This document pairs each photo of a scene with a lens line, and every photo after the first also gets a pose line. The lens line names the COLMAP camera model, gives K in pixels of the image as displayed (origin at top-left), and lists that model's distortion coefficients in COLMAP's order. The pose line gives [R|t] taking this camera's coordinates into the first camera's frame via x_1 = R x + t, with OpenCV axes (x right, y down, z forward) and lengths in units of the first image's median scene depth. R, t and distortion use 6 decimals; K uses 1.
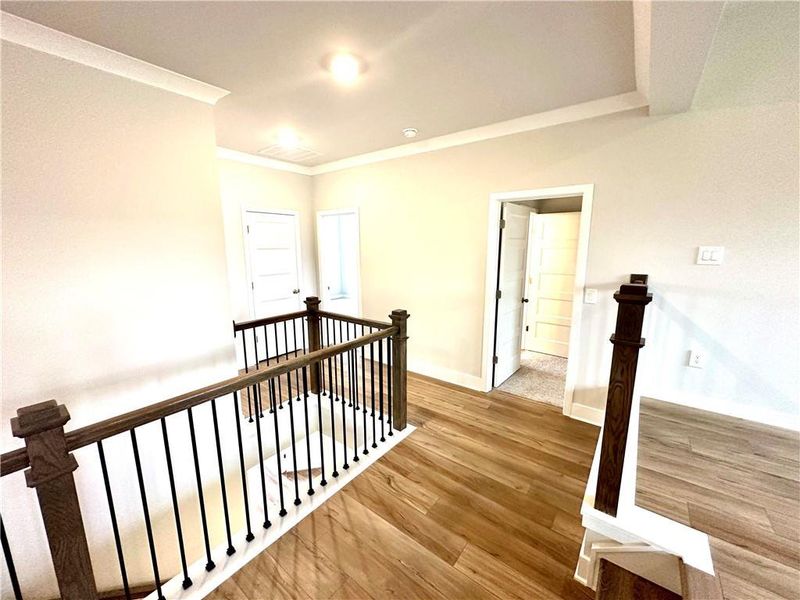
lens RADIAL K [[316.8, 0, 400.0], [0, 316.8, 300.0], [0, 0, 1]] dist [-0.000555, -0.000173]
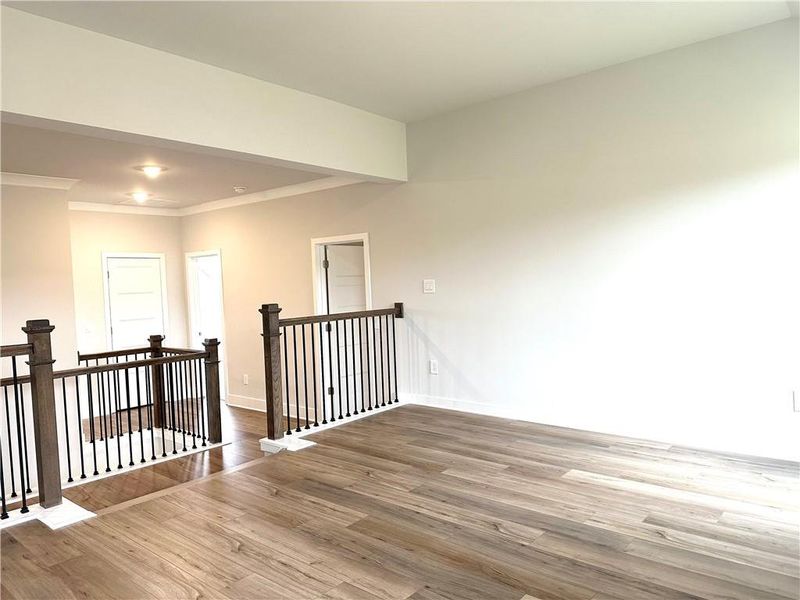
lens RADIAL K [[543.6, 0, 400.0], [0, 543.6, 300.0], [0, 0, 1]] dist [-0.001131, -0.002375]
pose [[0.999192, -0.030605, -0.026044, 0.776464], [0.026648, 0.989699, -0.140661, 0.198241], [0.030081, 0.139853, 0.989715, -1.063822]]
